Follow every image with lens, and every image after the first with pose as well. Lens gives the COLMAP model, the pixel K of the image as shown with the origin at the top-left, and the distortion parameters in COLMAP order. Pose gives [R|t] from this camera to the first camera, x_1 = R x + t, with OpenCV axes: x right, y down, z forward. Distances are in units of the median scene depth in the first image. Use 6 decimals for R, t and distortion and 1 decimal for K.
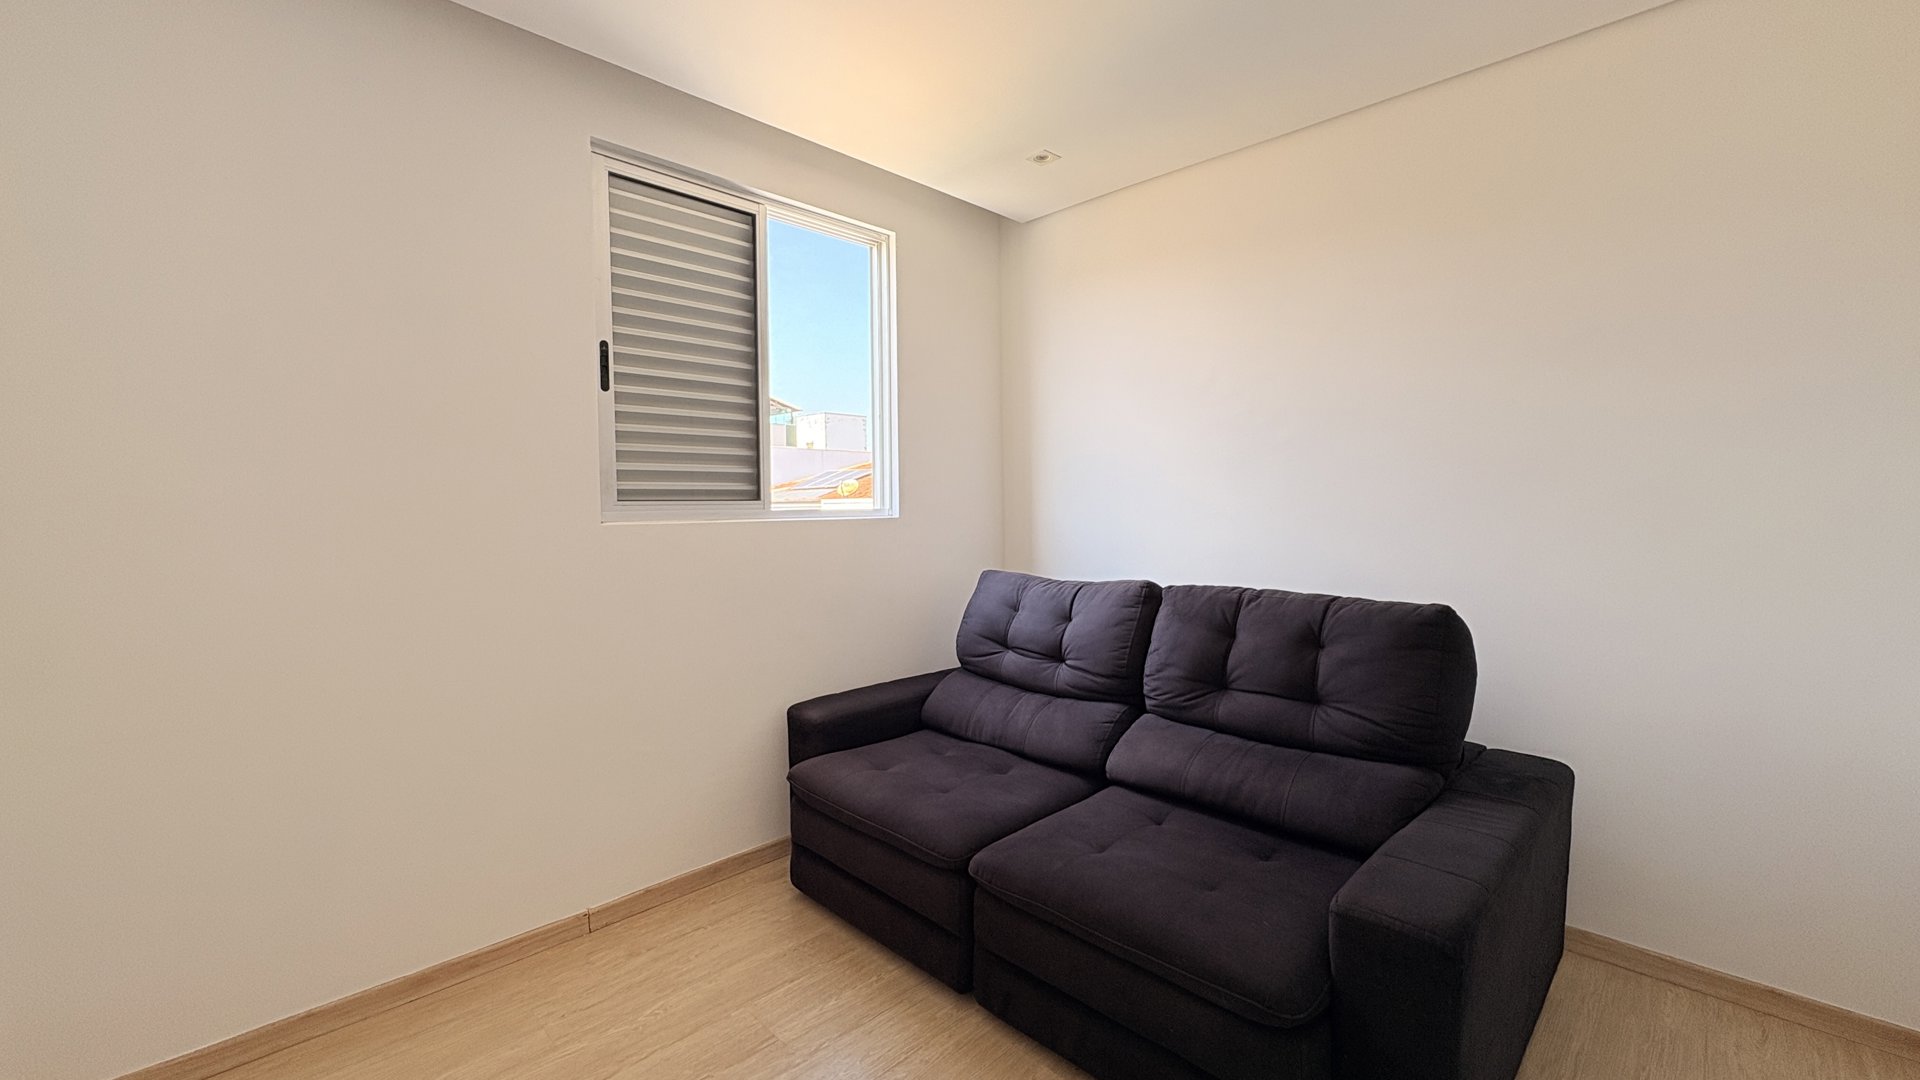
lens RADIAL K [[764.4, 0, 957.8], [0, 764.4, 540.7], [0, 0, 1]] dist [-0.000343, 0.000379]
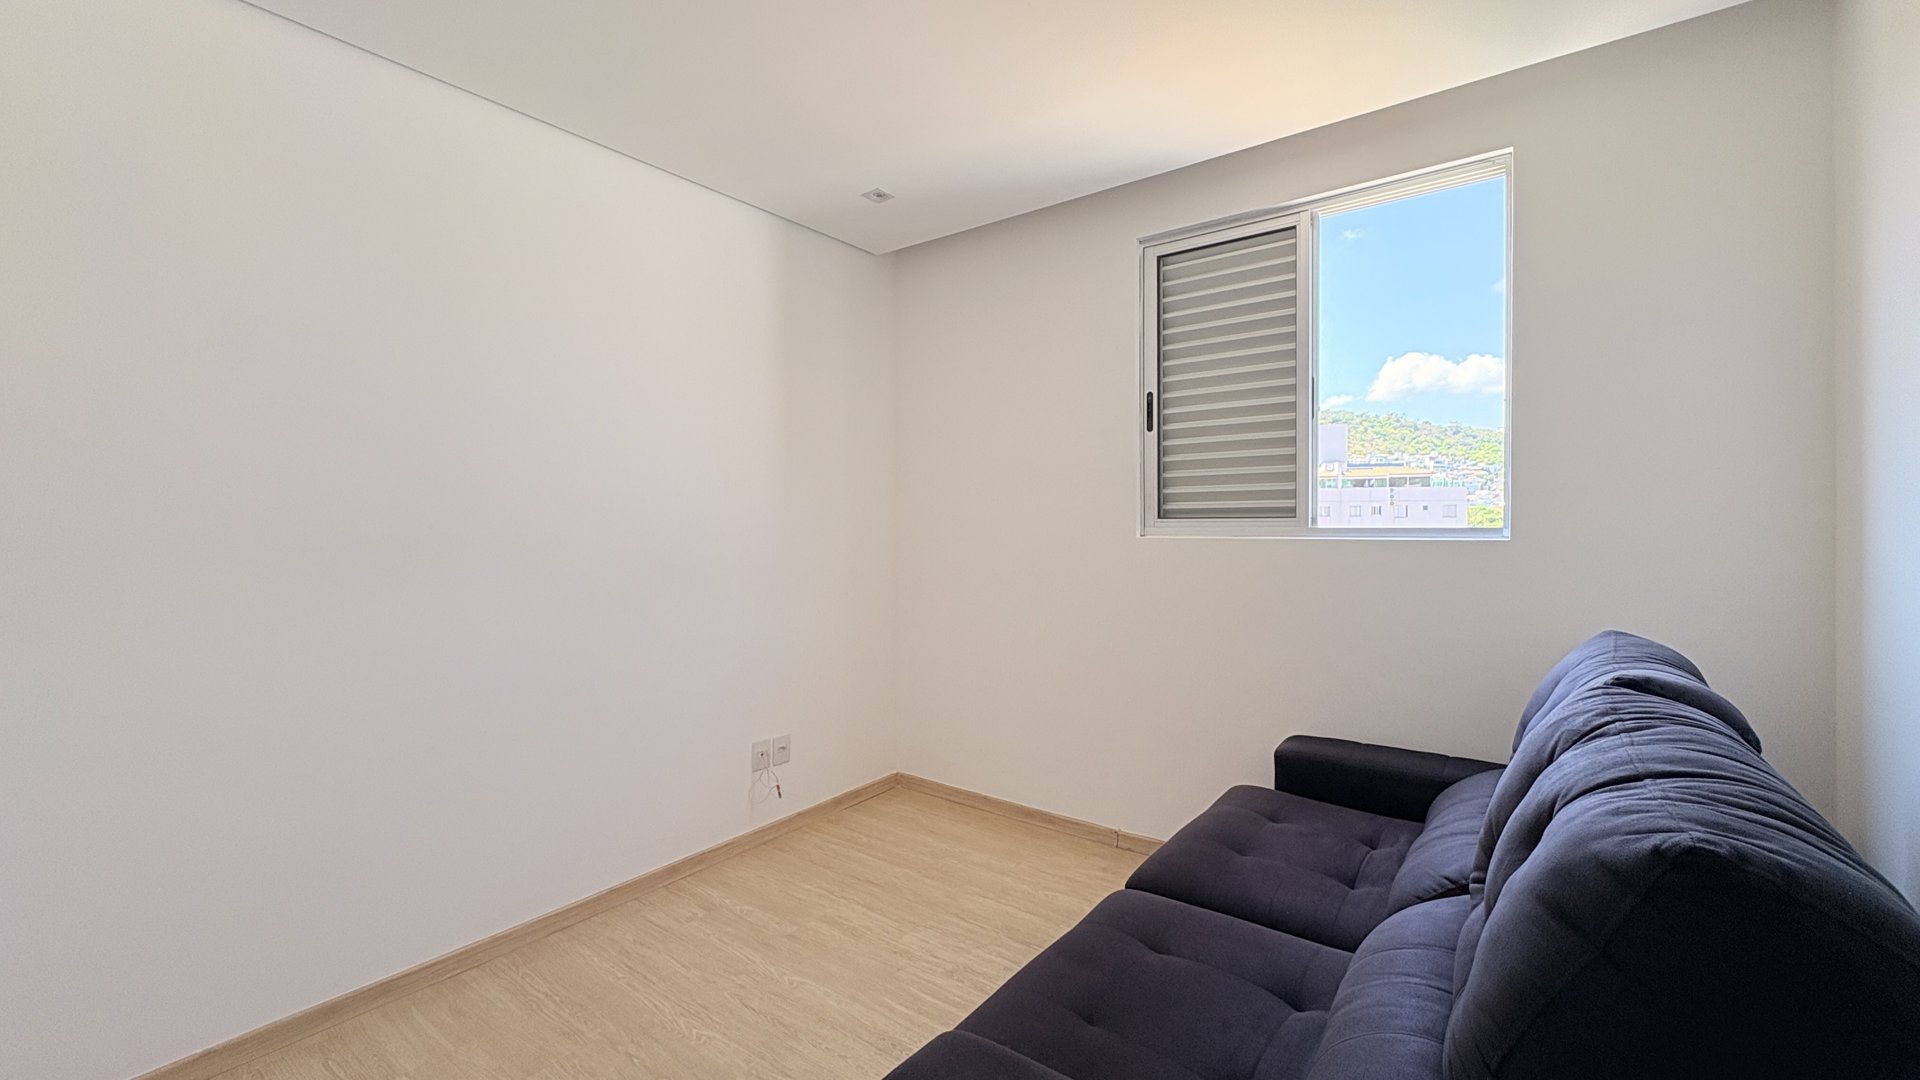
lens RADIAL K [[764.4, 0, 963.1], [0, 764.4, 543.1], [0, 0, 1]] dist [-0.000343, 0.000379]
pose [[0.148680, 0.039019, -0.988115, 0.733533], [-0.045282, 0.998442, 0.032613, -0.038533], [0.987848, 0.039895, 0.150215, 0.503765]]
